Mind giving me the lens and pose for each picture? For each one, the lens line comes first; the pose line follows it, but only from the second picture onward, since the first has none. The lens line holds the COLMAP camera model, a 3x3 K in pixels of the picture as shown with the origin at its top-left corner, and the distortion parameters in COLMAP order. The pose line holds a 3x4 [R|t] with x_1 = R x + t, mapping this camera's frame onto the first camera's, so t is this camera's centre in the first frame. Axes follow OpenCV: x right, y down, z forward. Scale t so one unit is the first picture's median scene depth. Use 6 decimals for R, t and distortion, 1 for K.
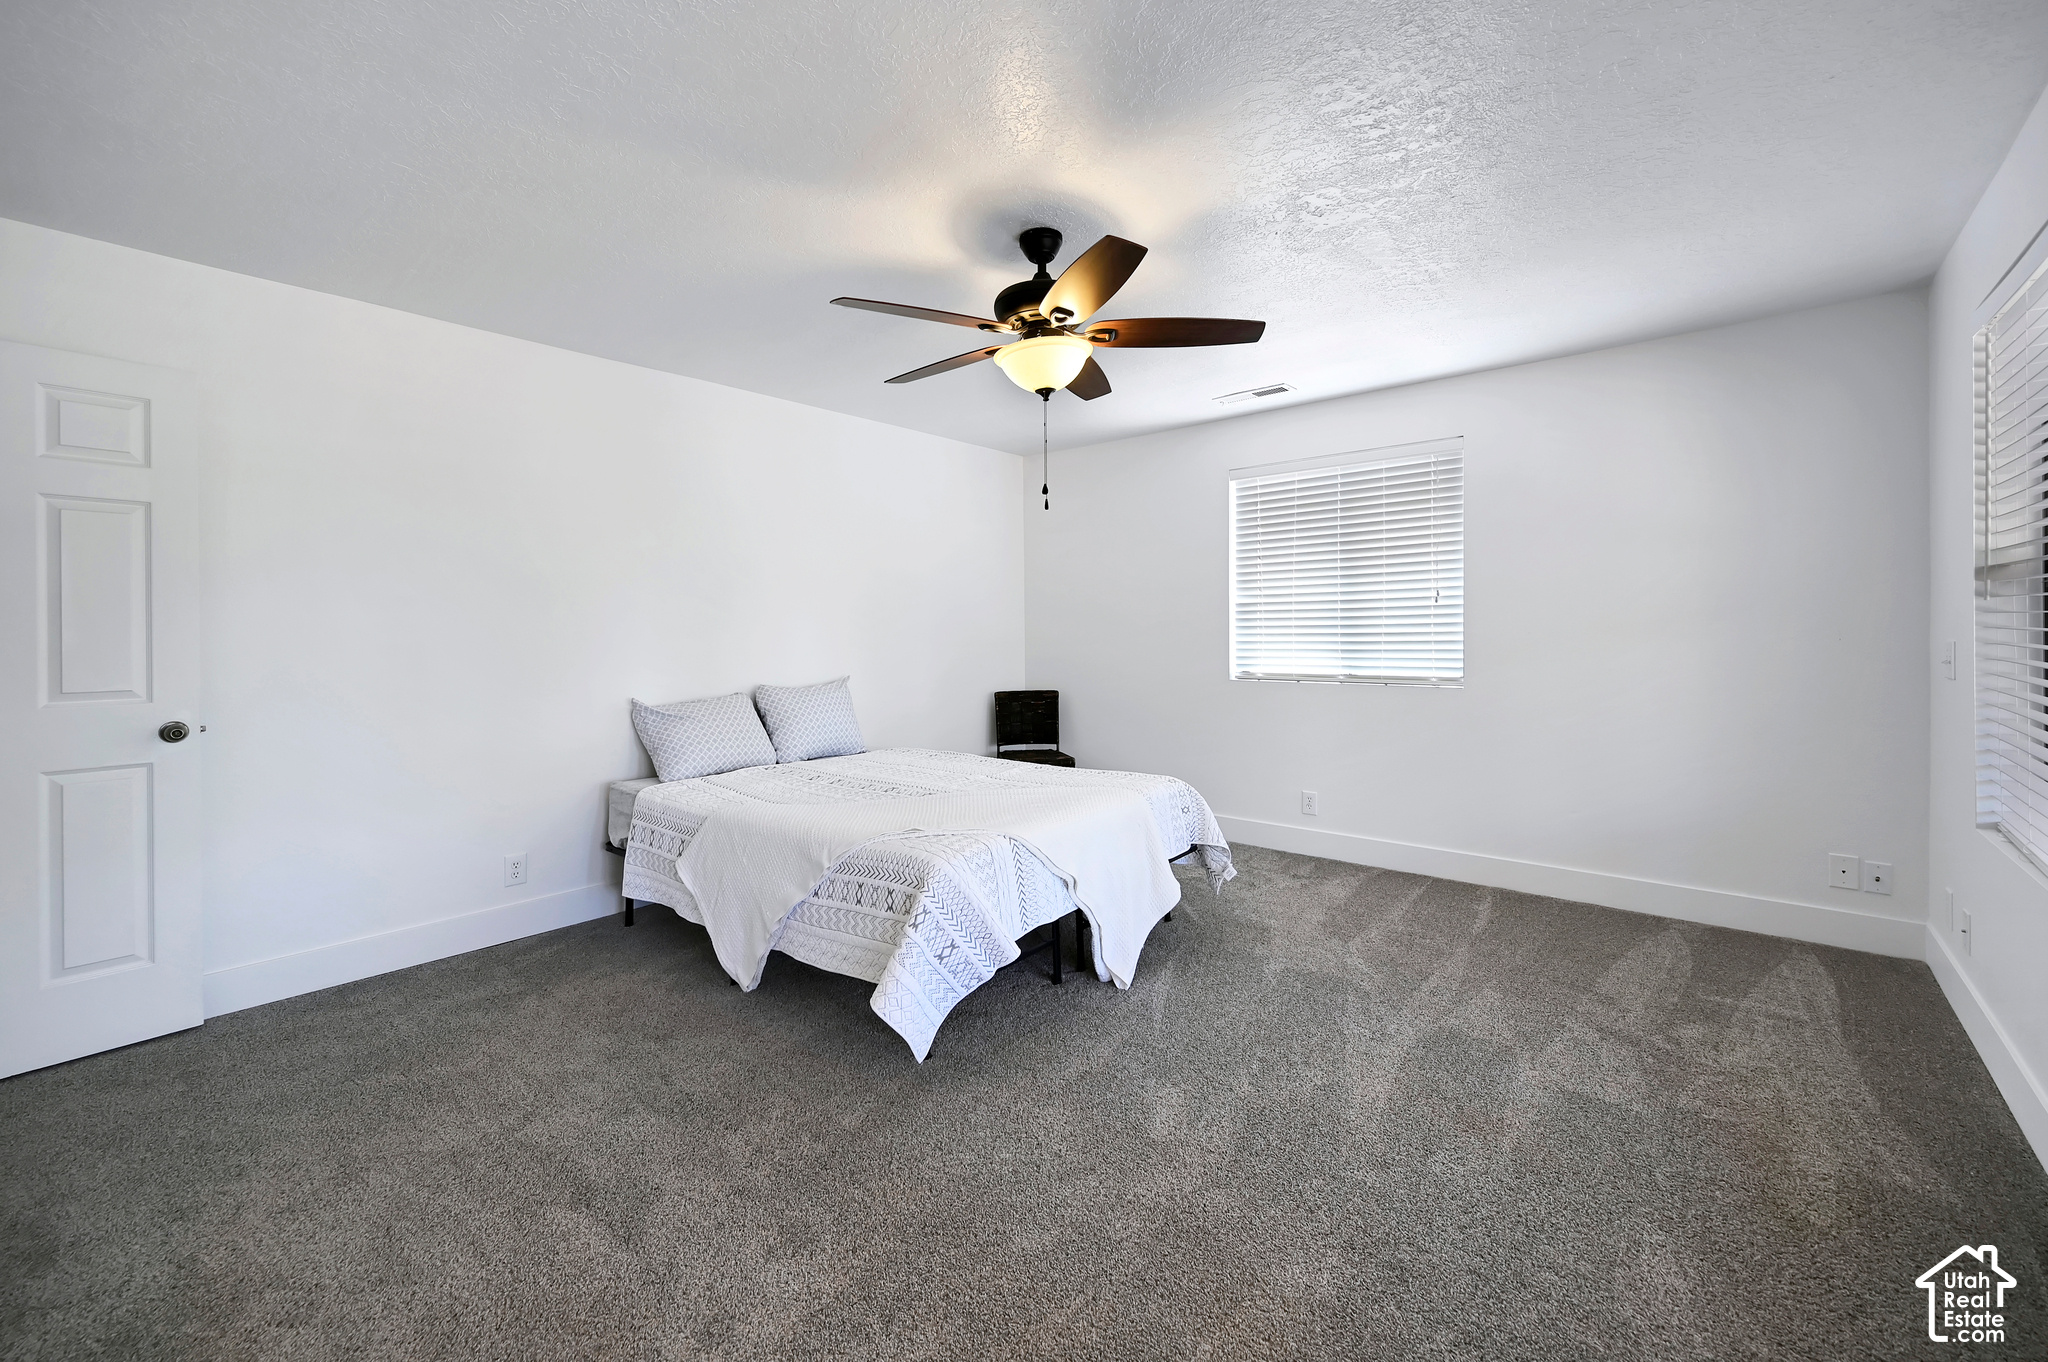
lens RADIAL K [[820.9, 0, 1021.7], [0, 820.9, 639.0], [0, 0, 1]] dist [0.000394, 0.000082]
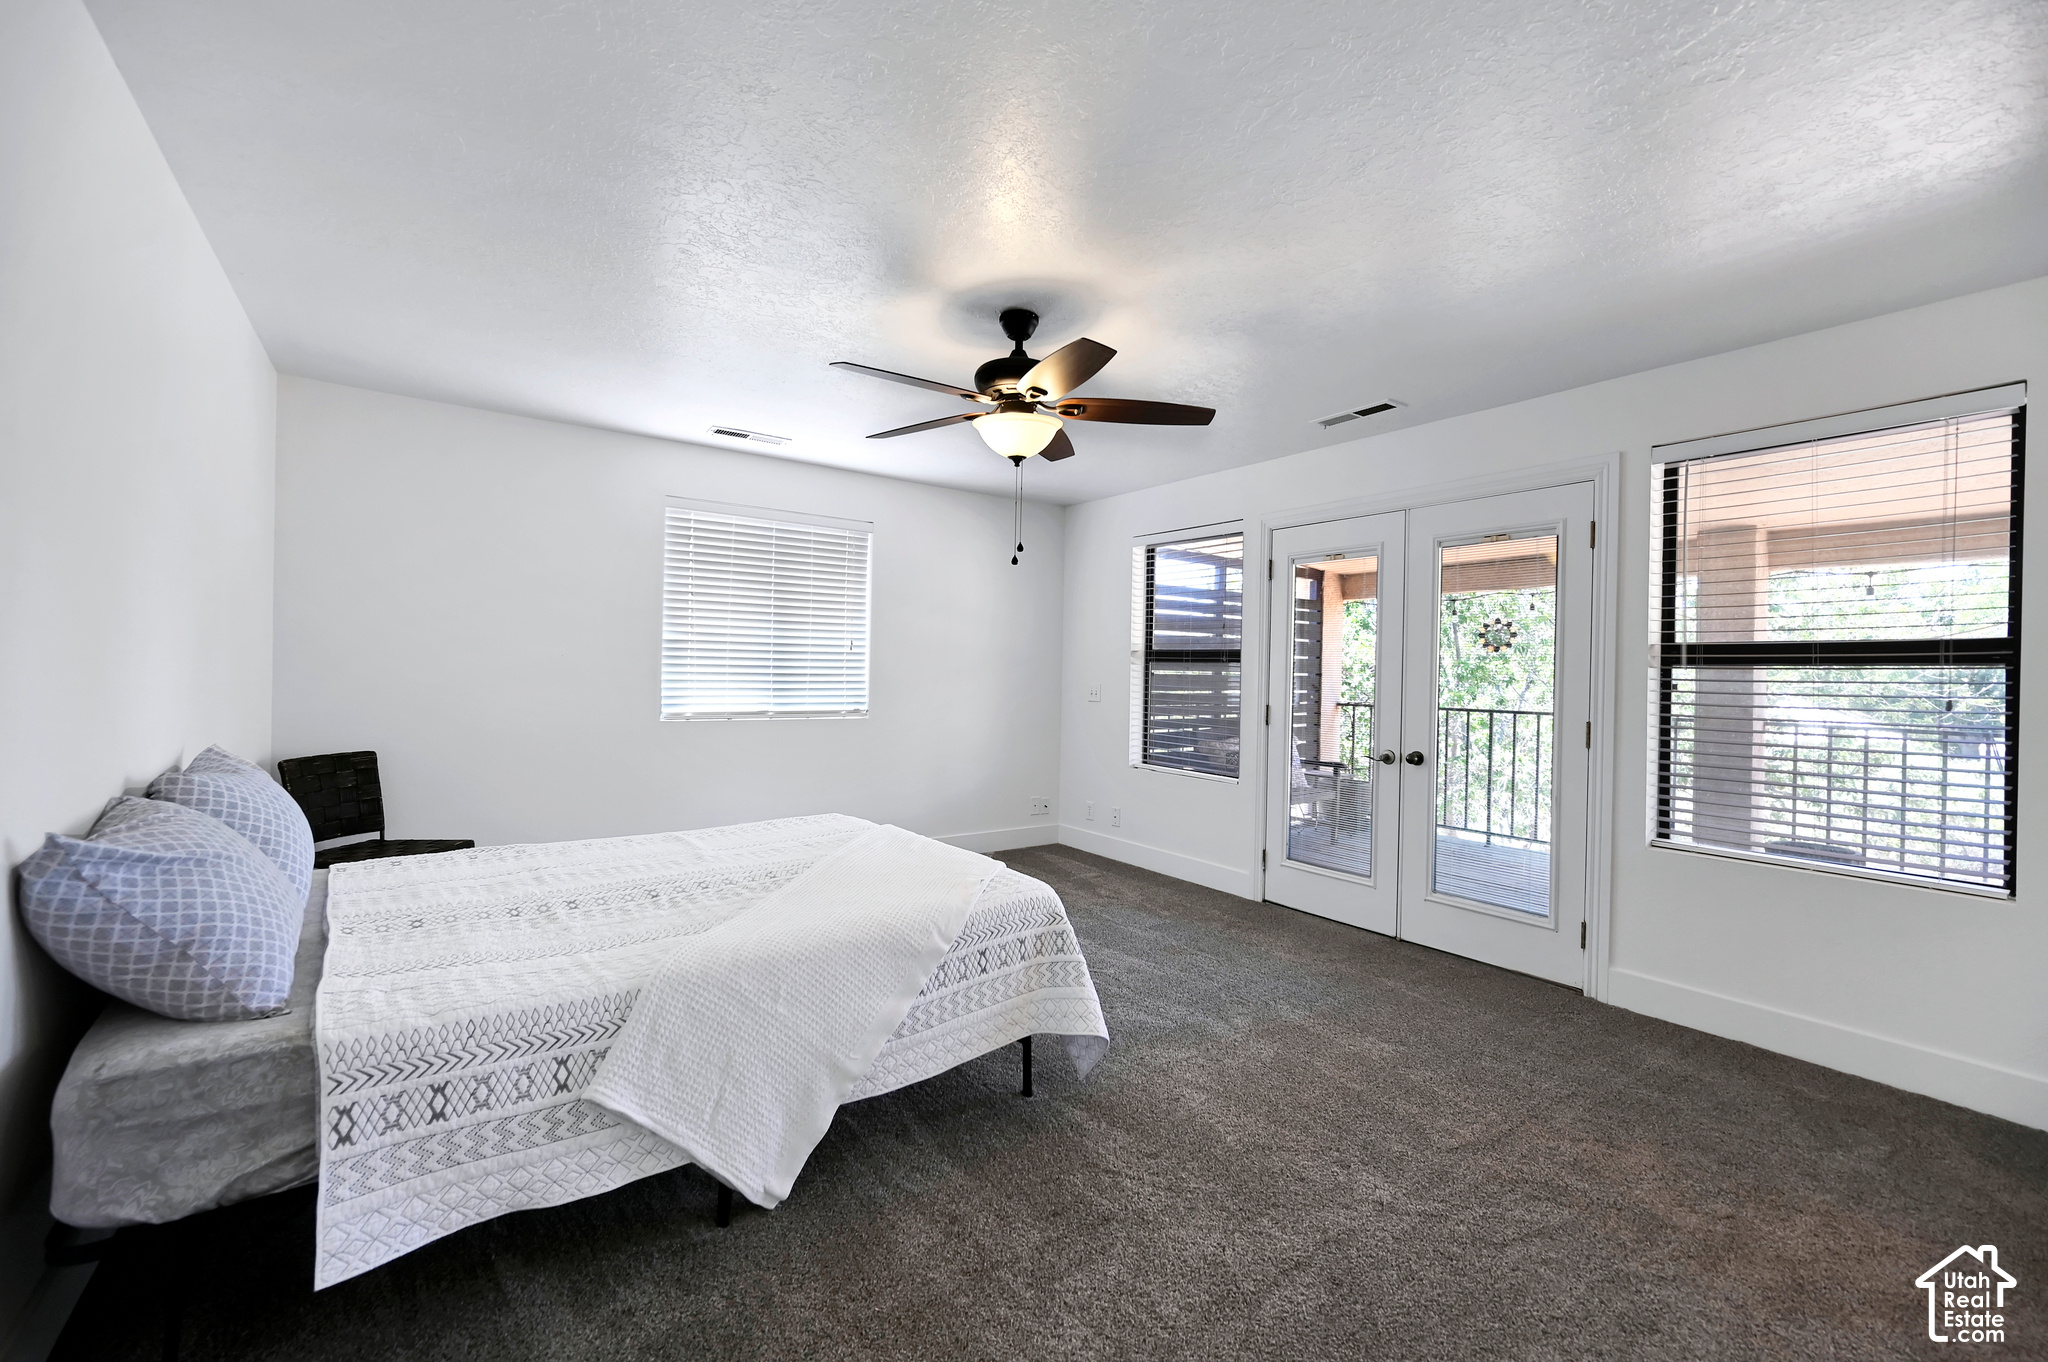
lens RADIAL K [[811.1, 0, 1024.0], [0, 811.1, 681.0], [0, 0, 1]] dist [-0.001498, -0.000087]
pose [[0.254453, 0.002738, 0.967081, -0.905792], [-0.008946, 0.999960, -0.000478, 0.001773], [-0.967044, -0.008530, 0.254467, 0.631948]]
